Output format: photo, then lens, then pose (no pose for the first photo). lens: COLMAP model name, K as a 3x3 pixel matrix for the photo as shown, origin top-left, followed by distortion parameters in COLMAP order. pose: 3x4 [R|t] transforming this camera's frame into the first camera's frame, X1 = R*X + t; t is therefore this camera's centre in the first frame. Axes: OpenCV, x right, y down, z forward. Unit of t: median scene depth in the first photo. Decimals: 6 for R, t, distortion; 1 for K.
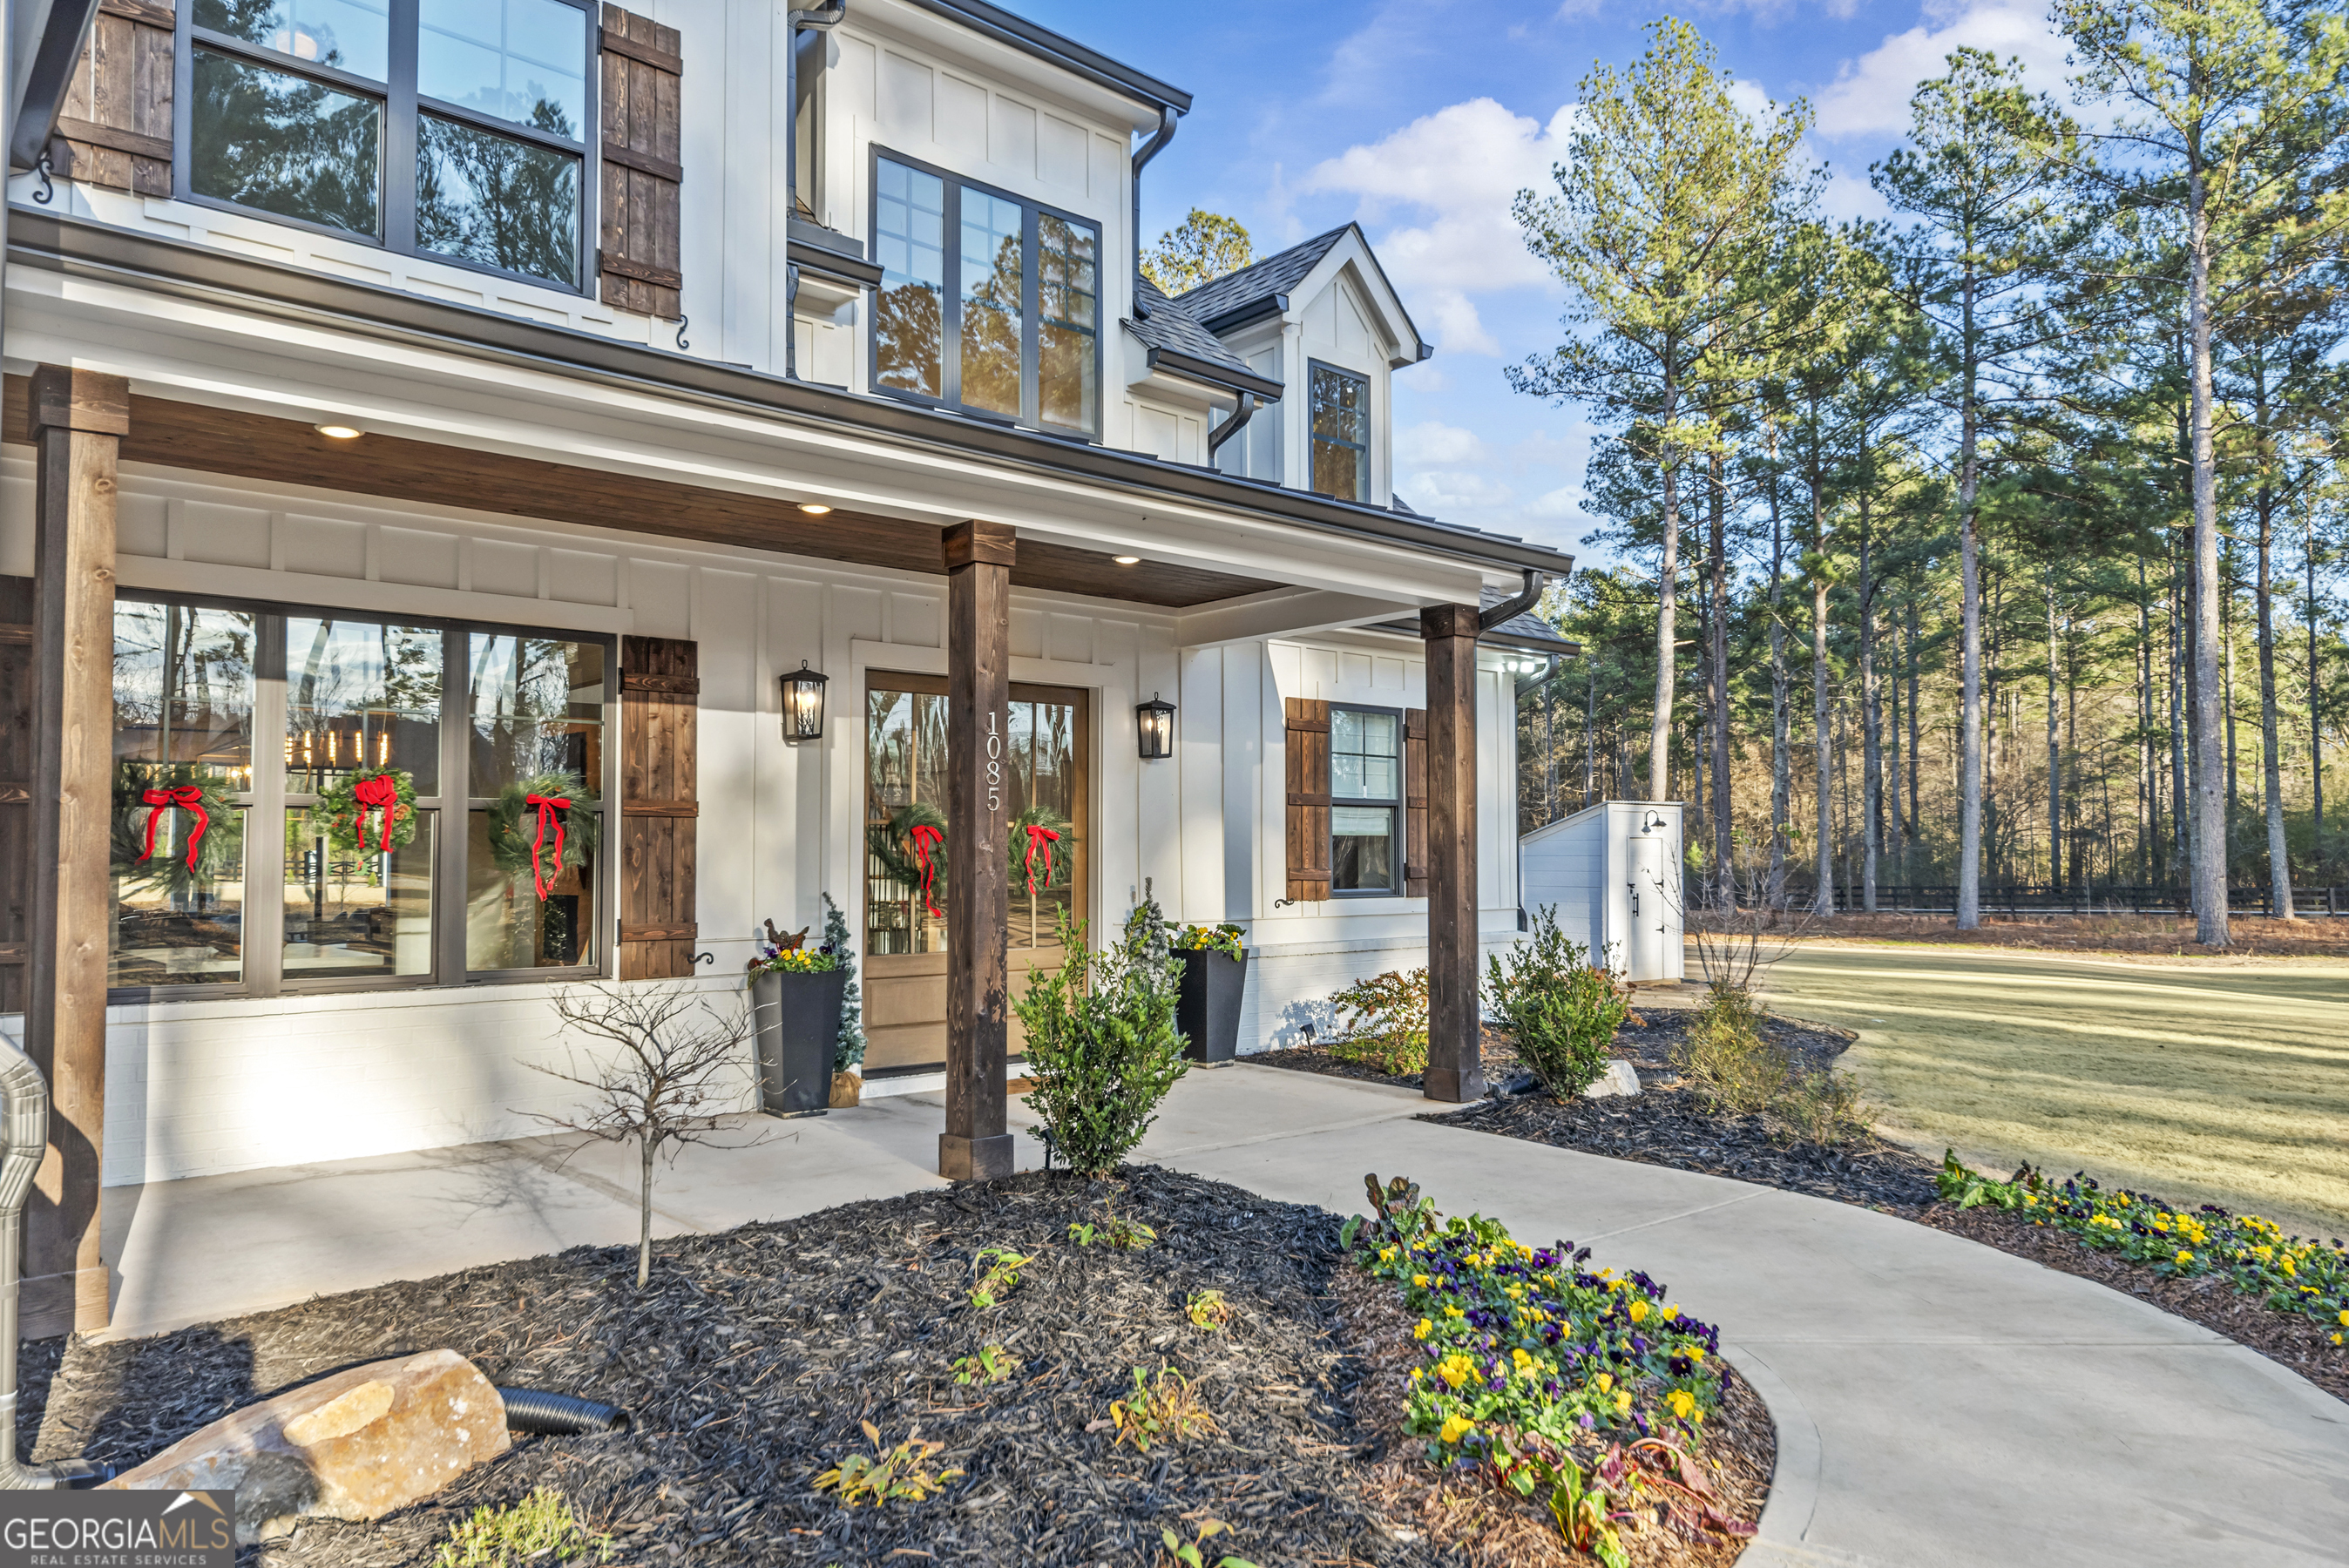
lens RADIAL K [[1512.0, 0, 1168.6], [0, 1512.0, 797.1], [0, 0, 1]] dist [0.005795, 0.000727]
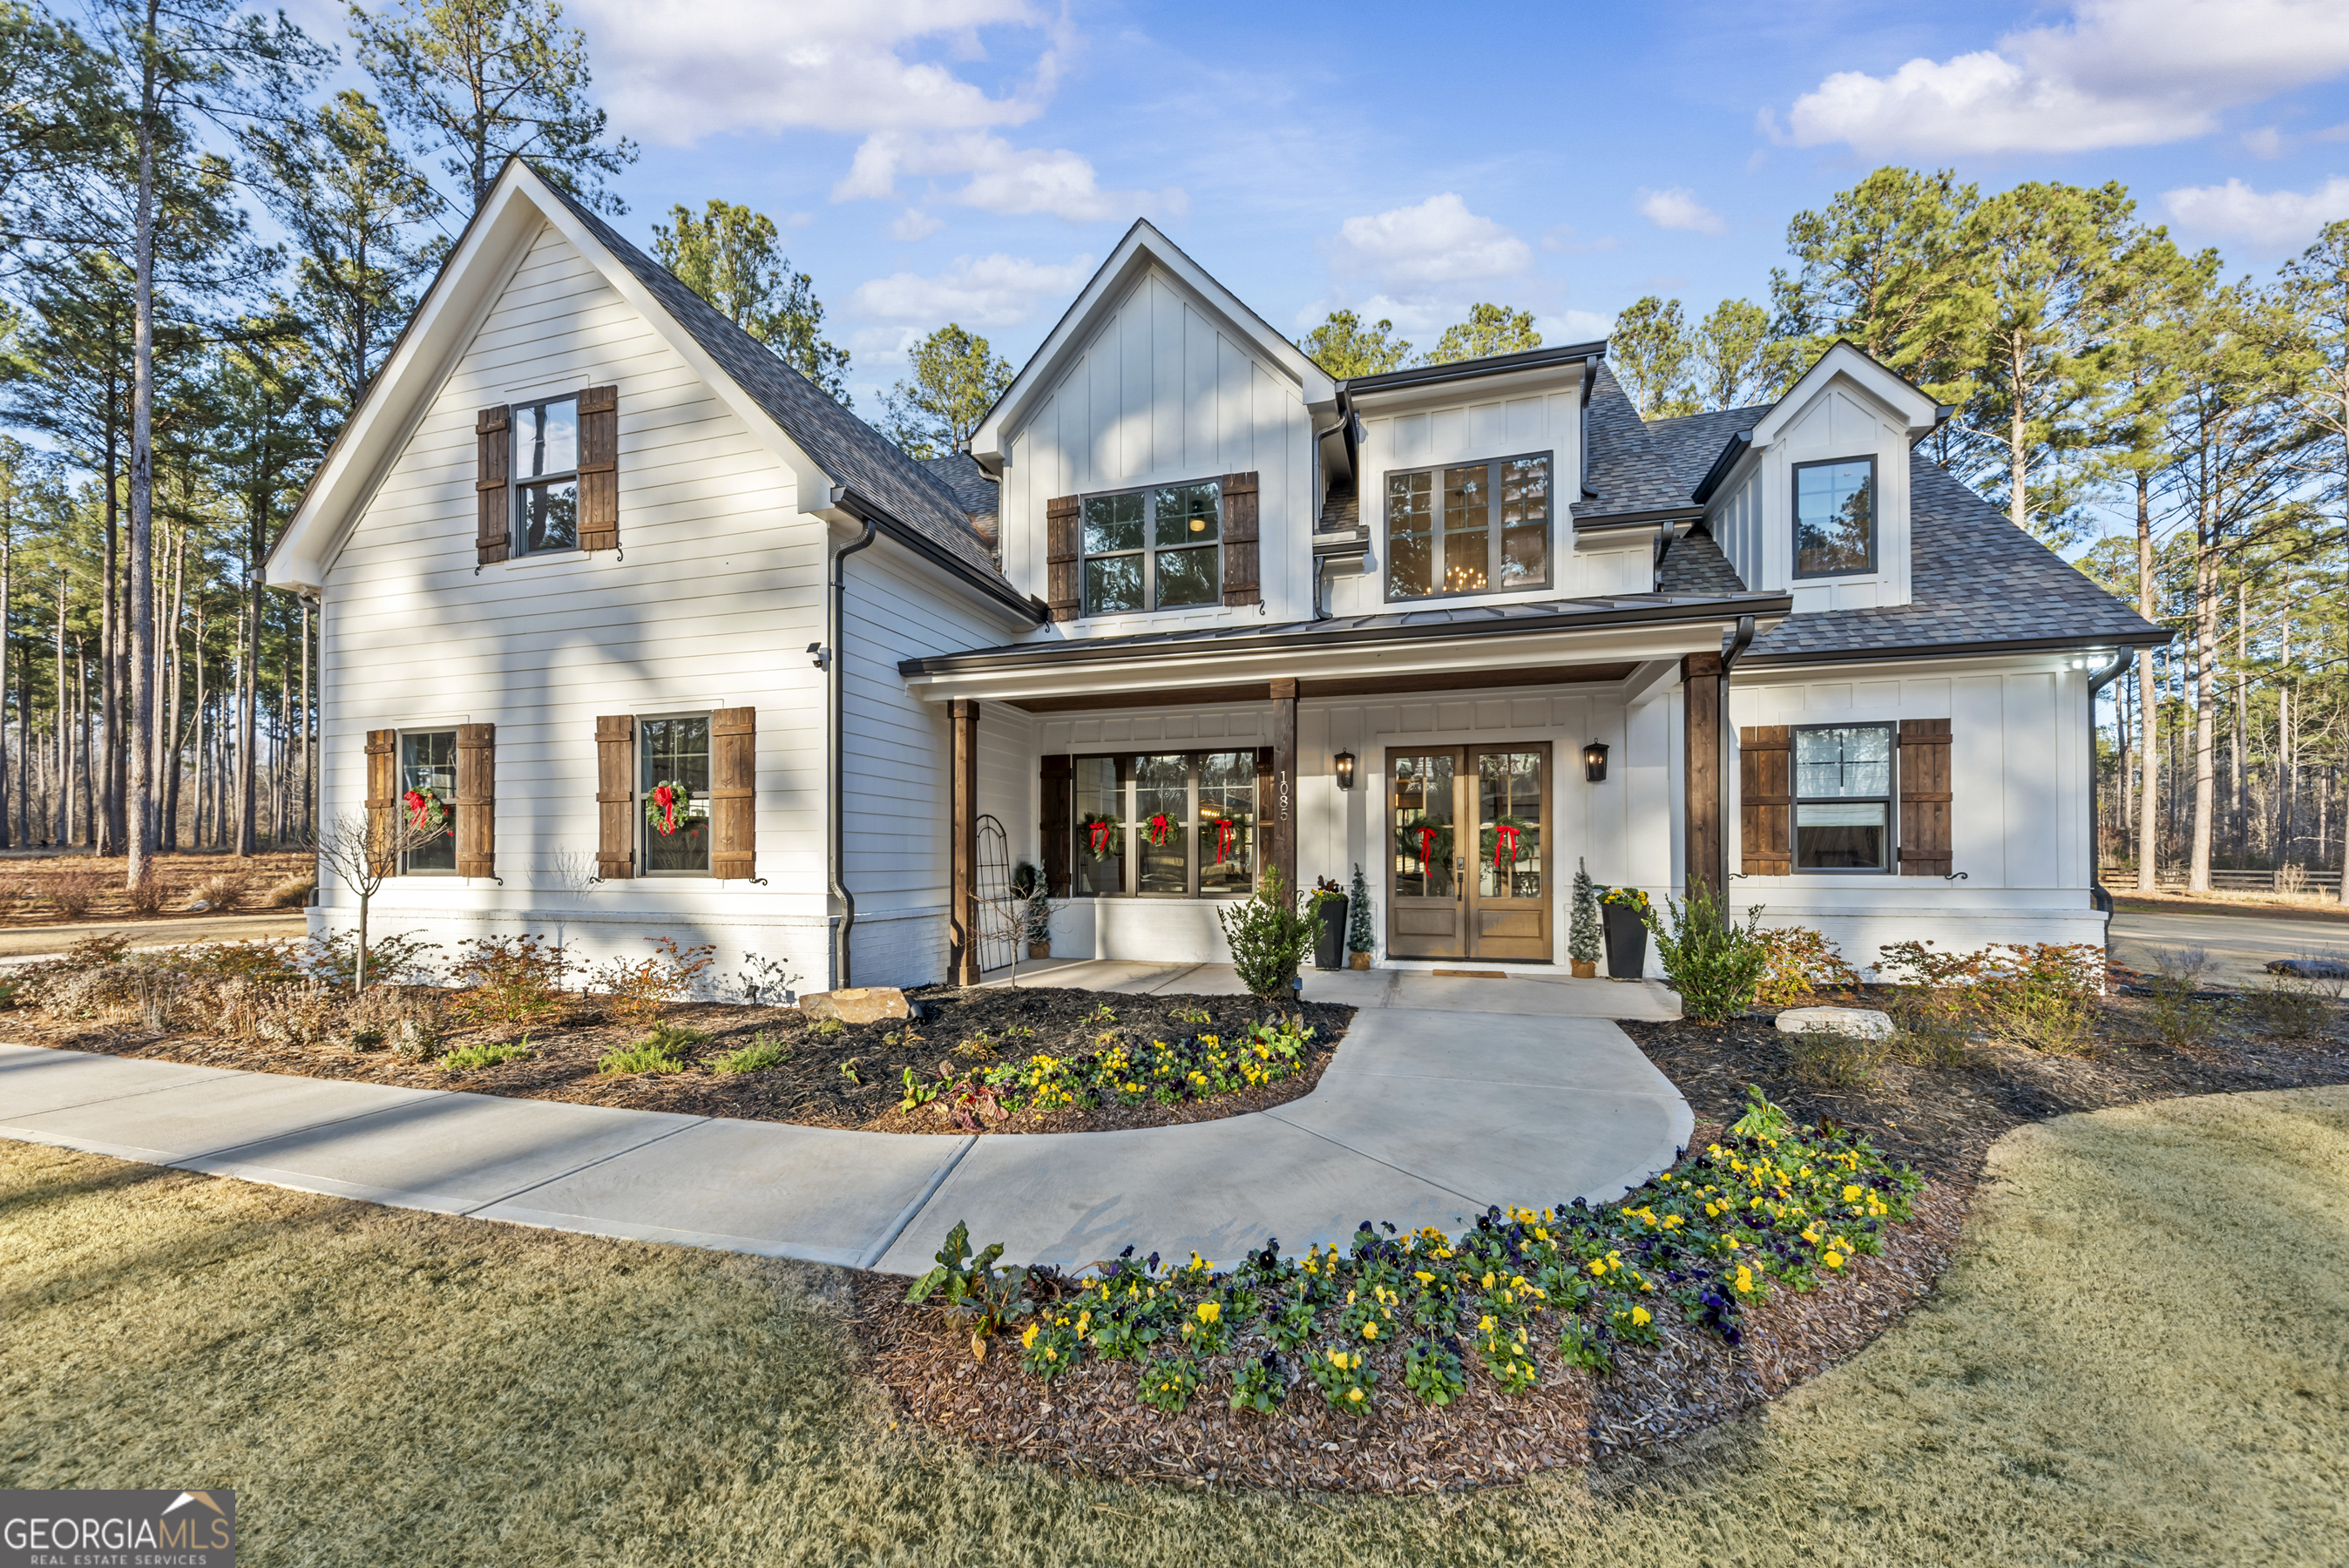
lens RADIAL K [[822.5, 0, 1187.8], [0, 822.5, 847.8], [0, 0, 1]] dist [0.001328, 0.000000]
pose [[0.552946, -0.014046, -0.833099, 0.452220], [0.036432, 0.999309, 0.007333, 0.021245], [0.832420, -0.034406, 0.553075, 0.176753]]
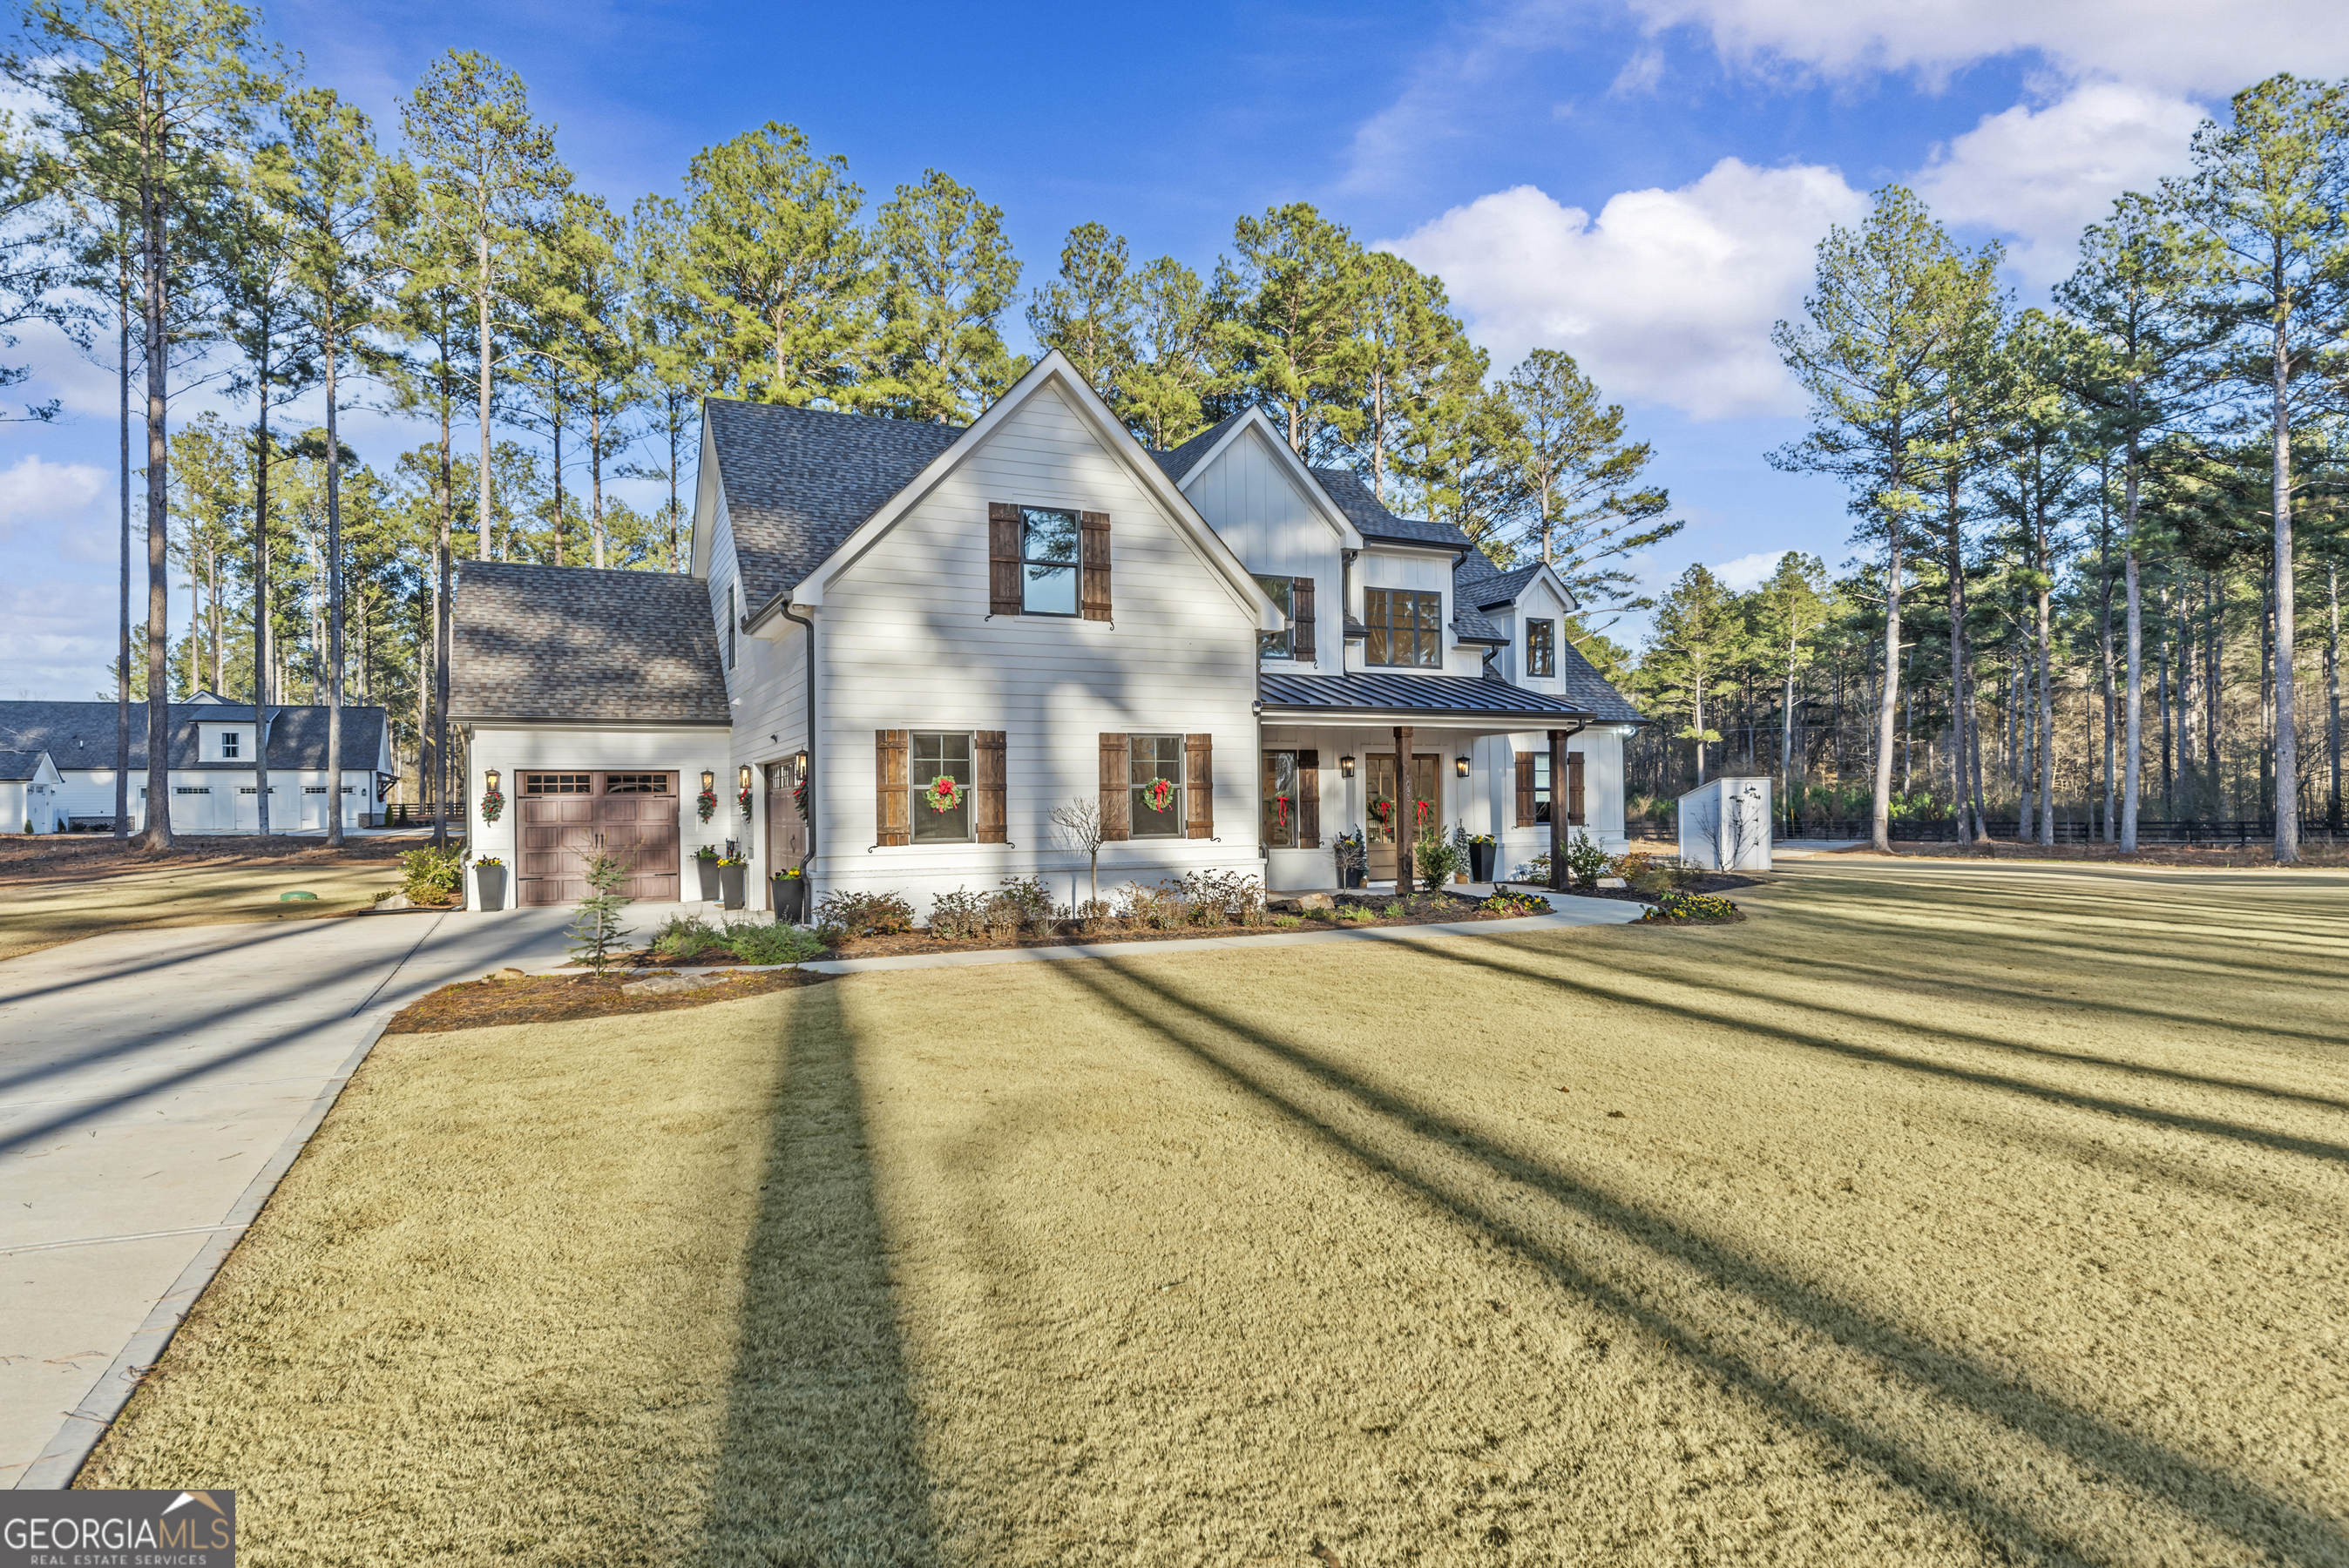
lens RADIAL K [[1339.4, 0, 1161.4], [0, 1339.4, 798.8], [0, 0, 1]] dist [0.007220, 0.000391]
pose [[0.958969, -0.010714, -0.283308, 0.159514], [0.021038, 0.999220, 0.033426, -0.081129], [0.282729, -0.038015, 0.958446, -1.574362]]
